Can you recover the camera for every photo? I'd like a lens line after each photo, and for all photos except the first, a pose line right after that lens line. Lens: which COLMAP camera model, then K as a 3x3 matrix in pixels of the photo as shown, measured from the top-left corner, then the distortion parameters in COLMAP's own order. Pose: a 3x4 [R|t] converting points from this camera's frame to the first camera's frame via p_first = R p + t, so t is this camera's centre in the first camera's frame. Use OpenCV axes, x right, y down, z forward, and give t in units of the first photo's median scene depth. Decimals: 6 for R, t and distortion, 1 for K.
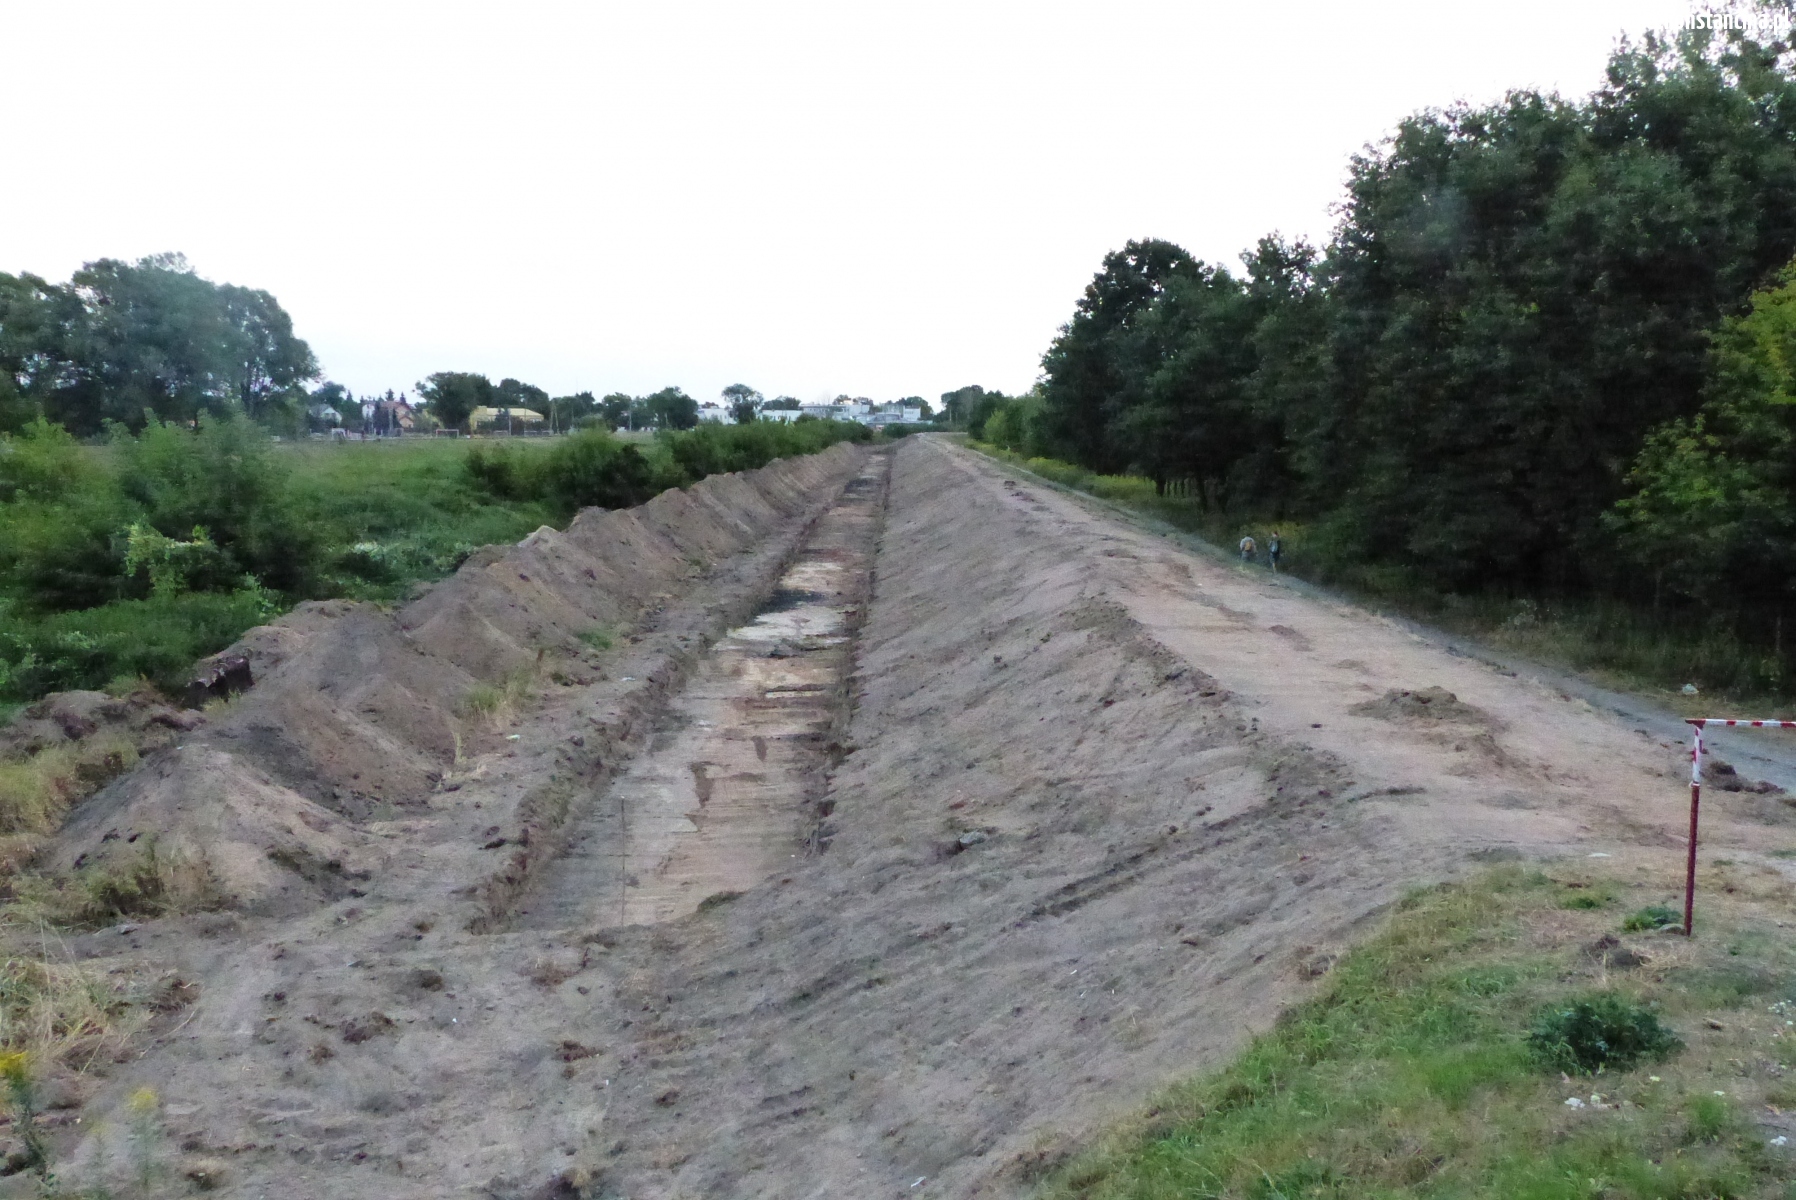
lens RADIAL K [[1397.7, 0, 859.5], [0, 1397.7, 592.7], [0, 0, 1]] dist [-0.022846, 0.004704]
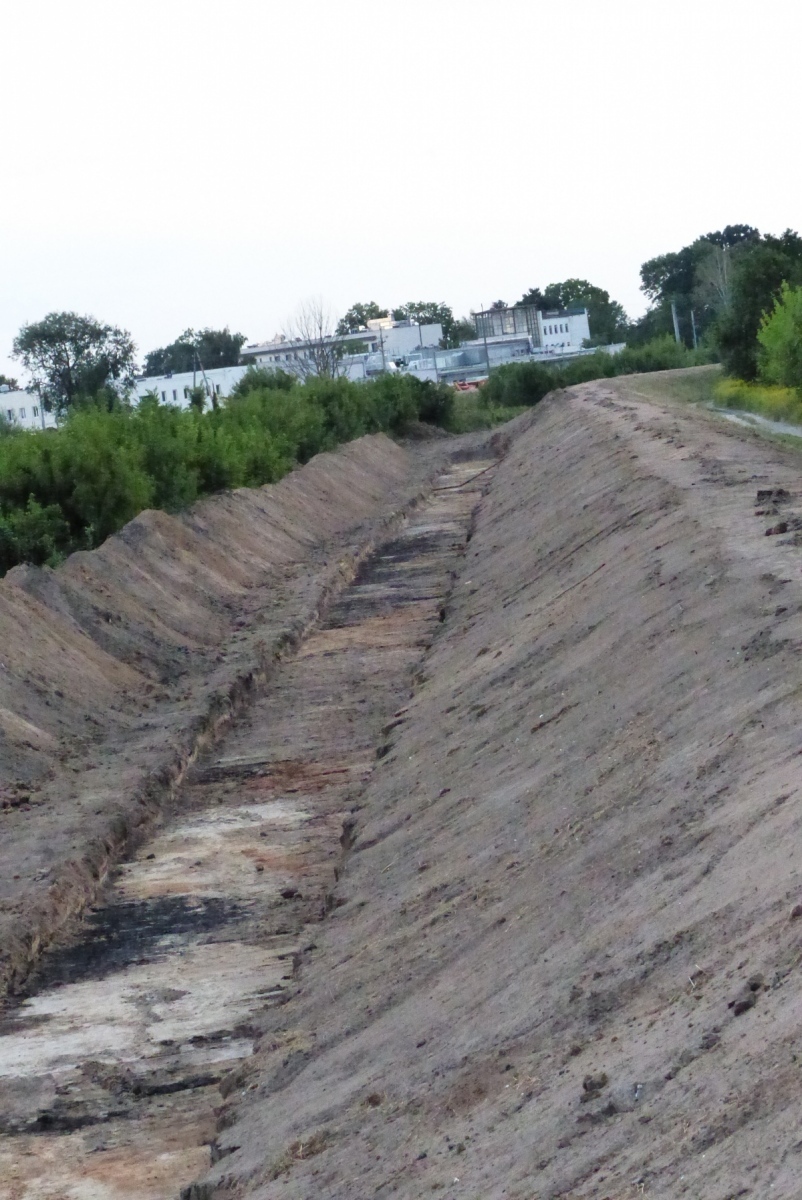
lens RADIAL K [[3847.4, 0, 401.0], [0, 3847.4, 600.0], [0, 0, 1]] dist [-0.078504, 0.739351]
pose [[0.990351, -0.131666, -0.043223, 0.071219], [0.128576, 0.989377, -0.067828, -0.004097], [0.051694, 0.061616, 0.996760, 0.105202]]
